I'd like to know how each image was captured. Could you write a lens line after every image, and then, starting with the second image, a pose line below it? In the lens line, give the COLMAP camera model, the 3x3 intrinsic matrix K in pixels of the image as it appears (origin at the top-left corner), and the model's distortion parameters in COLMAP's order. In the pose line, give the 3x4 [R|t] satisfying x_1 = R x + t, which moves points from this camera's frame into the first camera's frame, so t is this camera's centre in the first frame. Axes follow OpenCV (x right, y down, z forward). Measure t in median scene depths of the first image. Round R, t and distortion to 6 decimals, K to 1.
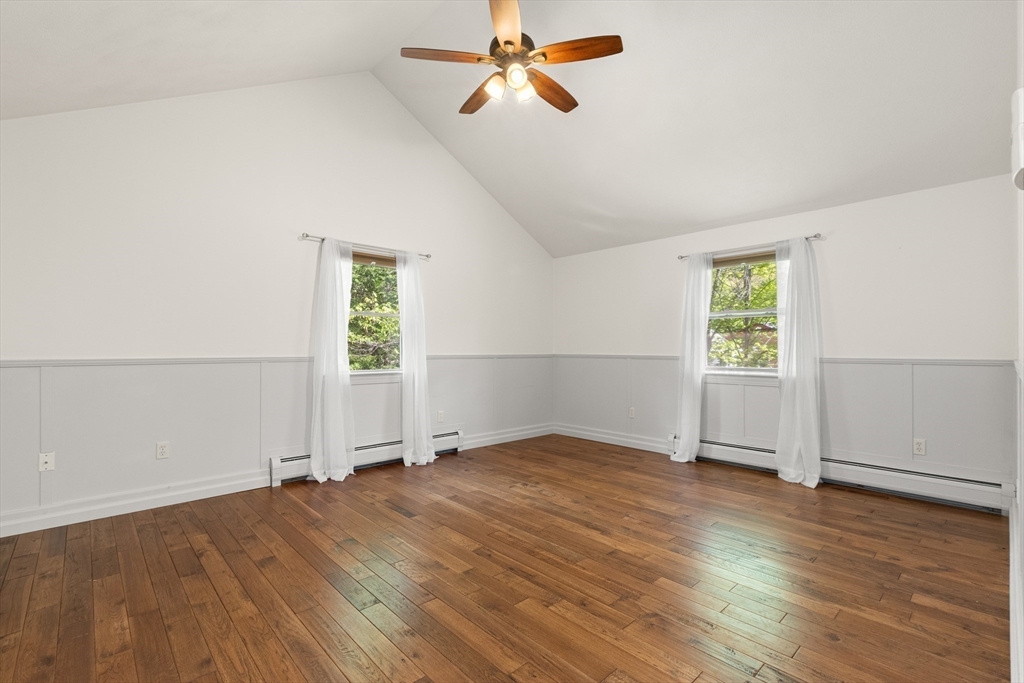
lens RADIAL K [[458.4, 0, 511.3], [0, 458.4, 344.2], [0, 0, 1]] dist [0.005547, 0.000984]
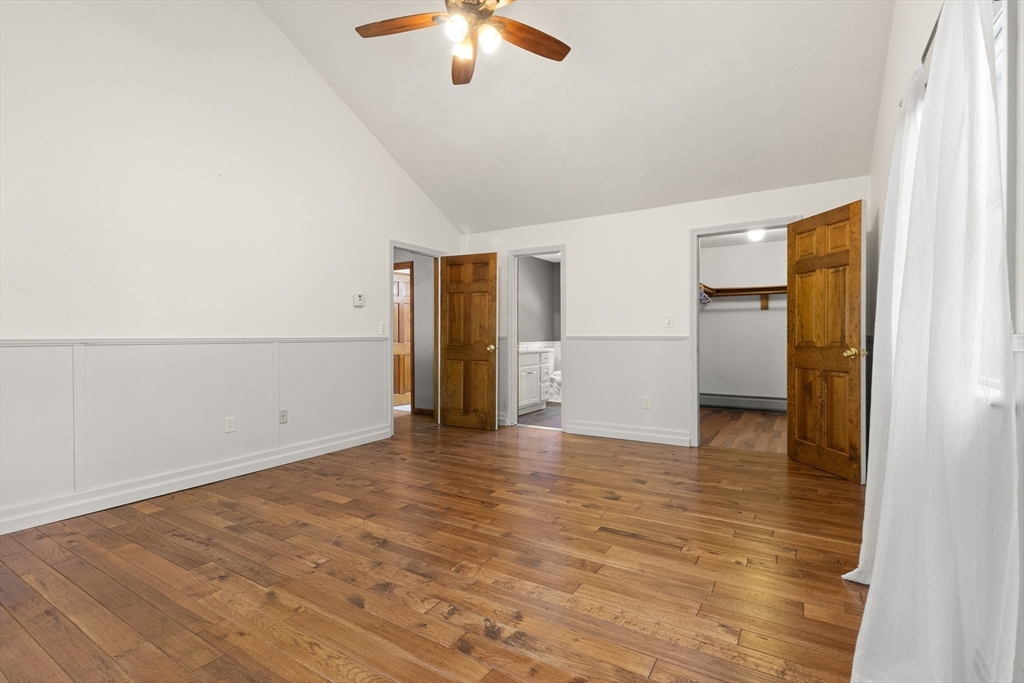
lens RADIAL K [[458.4, 0, 514.8], [0, 458.4, 342.9], [0, 0, 1]] dist [0.005547, 0.000984]
pose [[-0.962789, 0.007741, -0.270143, 0.160463], [0.006478, 0.999964, 0.005566, 0.040610], [0.270176, 0.003608, -0.962804, 1.840321]]
